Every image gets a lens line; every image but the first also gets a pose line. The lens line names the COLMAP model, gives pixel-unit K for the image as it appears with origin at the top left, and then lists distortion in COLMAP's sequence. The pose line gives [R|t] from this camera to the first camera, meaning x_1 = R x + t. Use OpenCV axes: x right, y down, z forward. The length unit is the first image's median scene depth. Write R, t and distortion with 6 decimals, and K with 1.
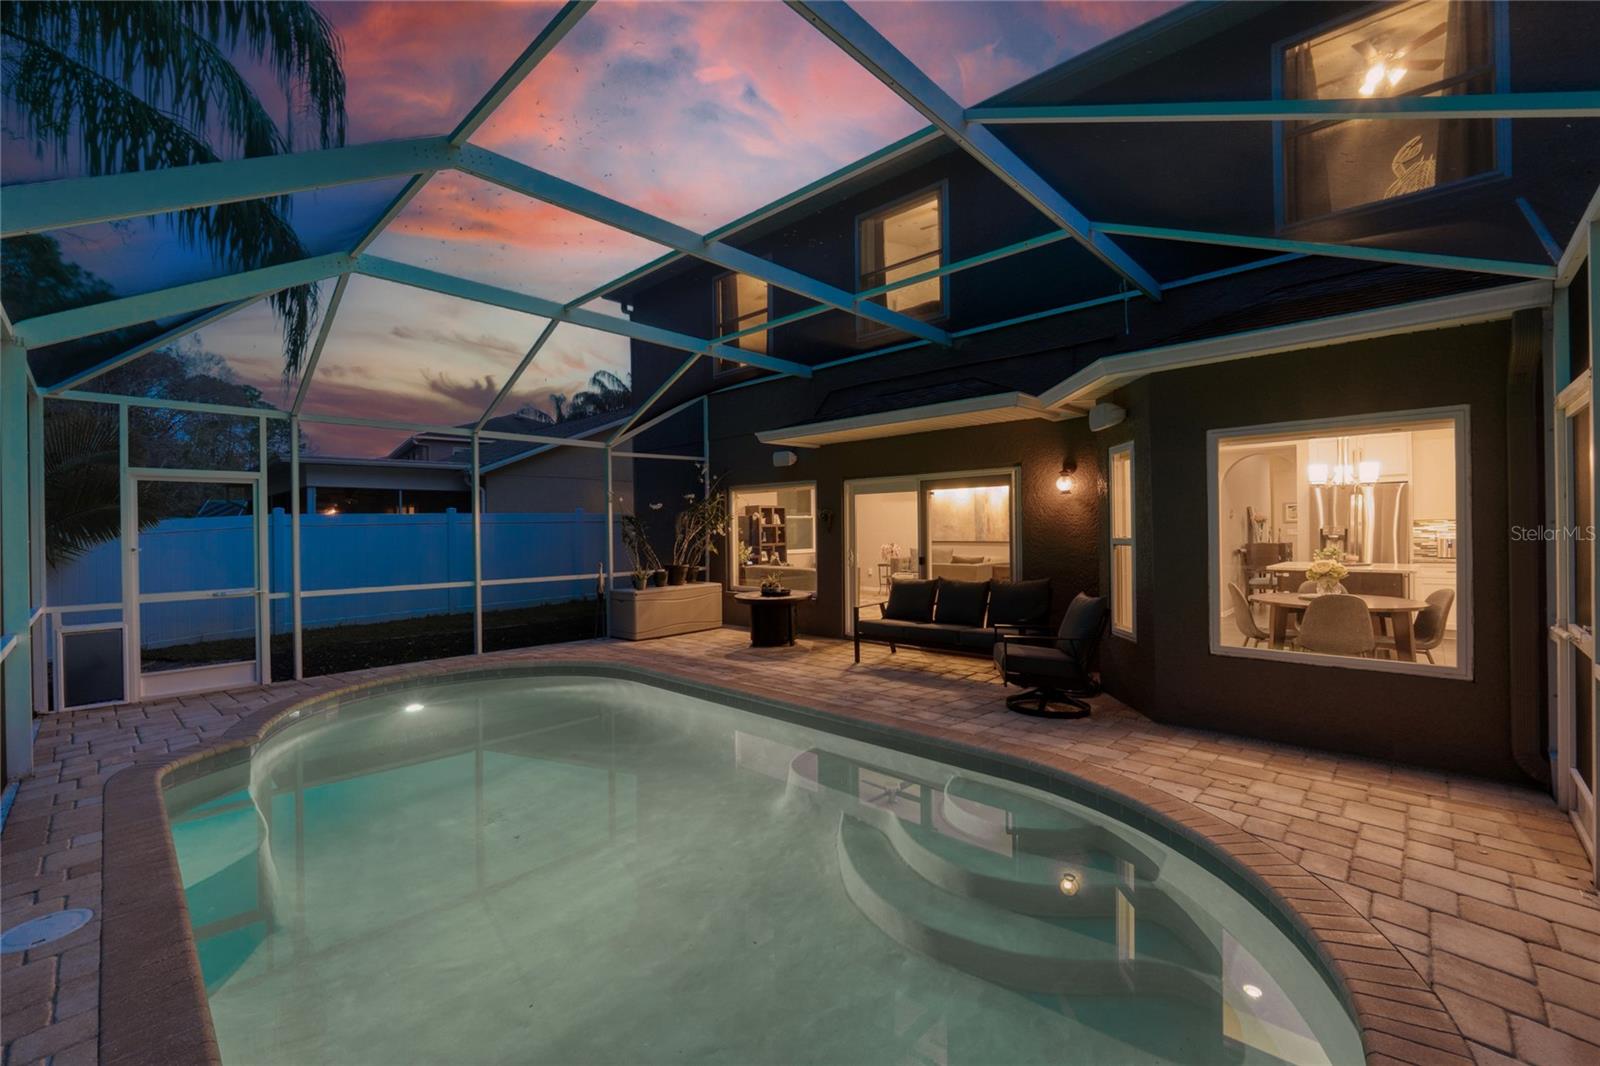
lens RADIAL K [[666.7, 0, 800.0], [0, 666.7, 533.0], [0, 0, 1]] dist [-0.010815, 0.000307]
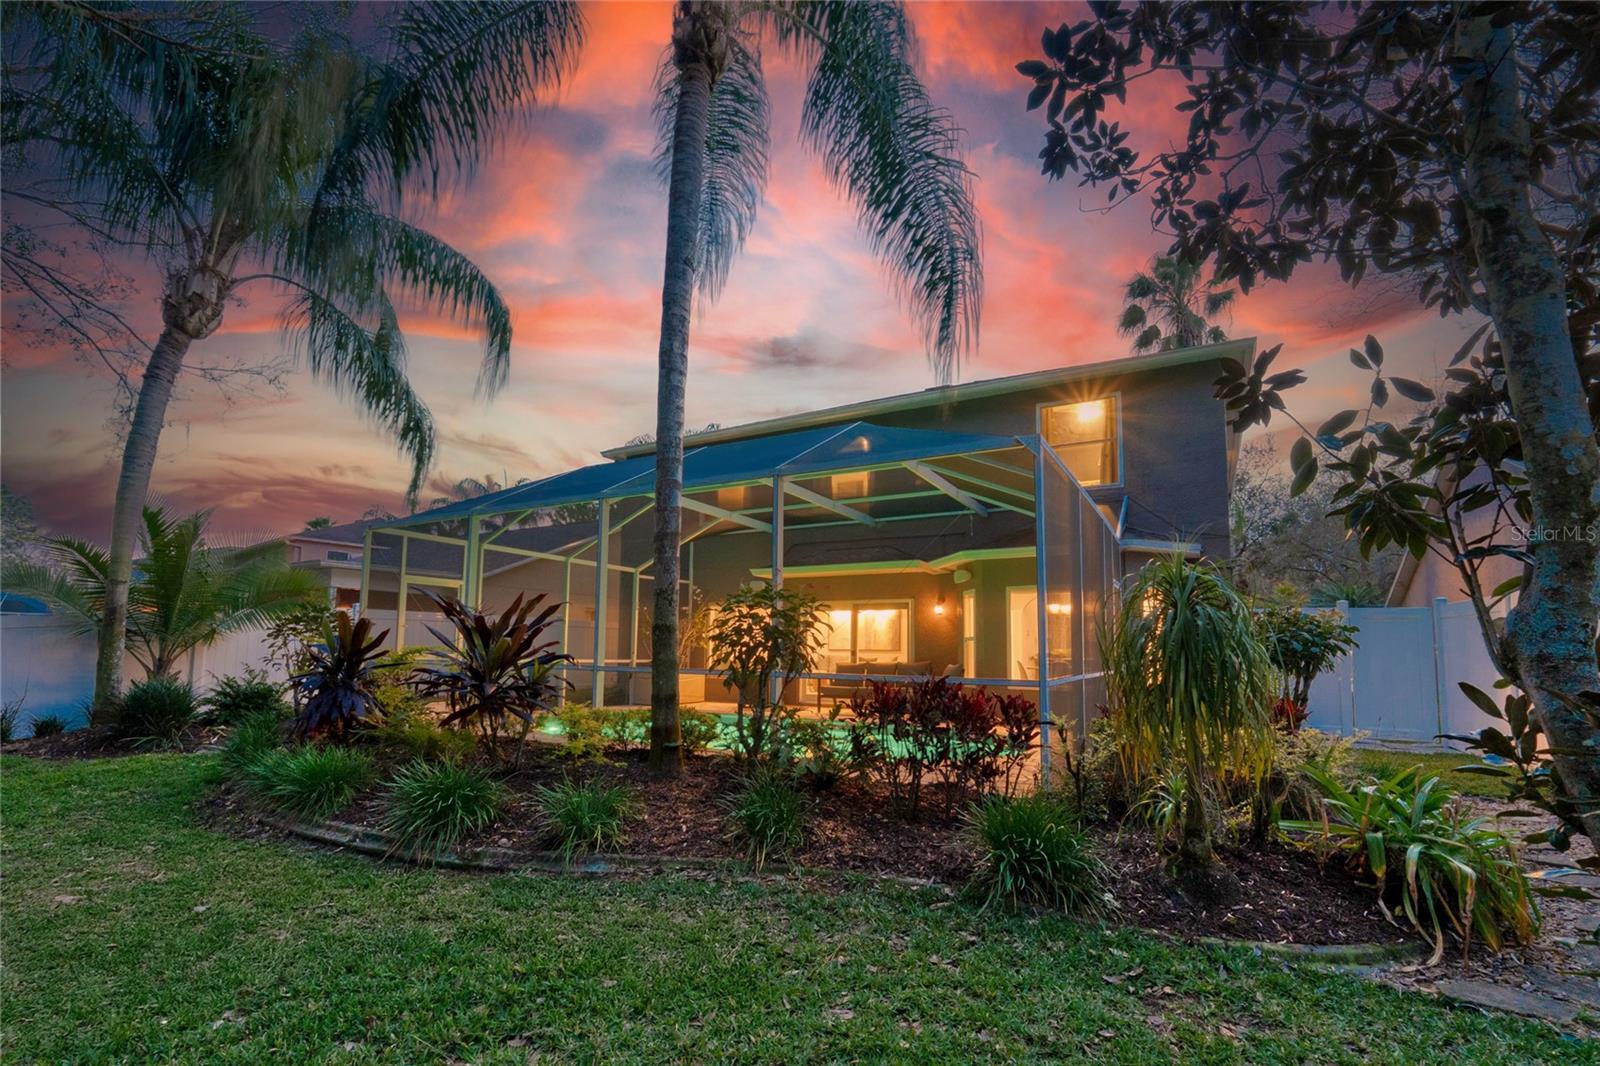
lens RADIAL K [[666.7, 0, 800.0], [0, 666.7, 533.0], [0, 0, 1]] dist [-0.010815, 0.000307]
pose [[0.979903, 0.063813, 0.188991, -0.296543], [-0.030426, 0.984178, -0.174551, 0.044246], [-0.197139, 0.165293, 0.966341, -0.635903]]
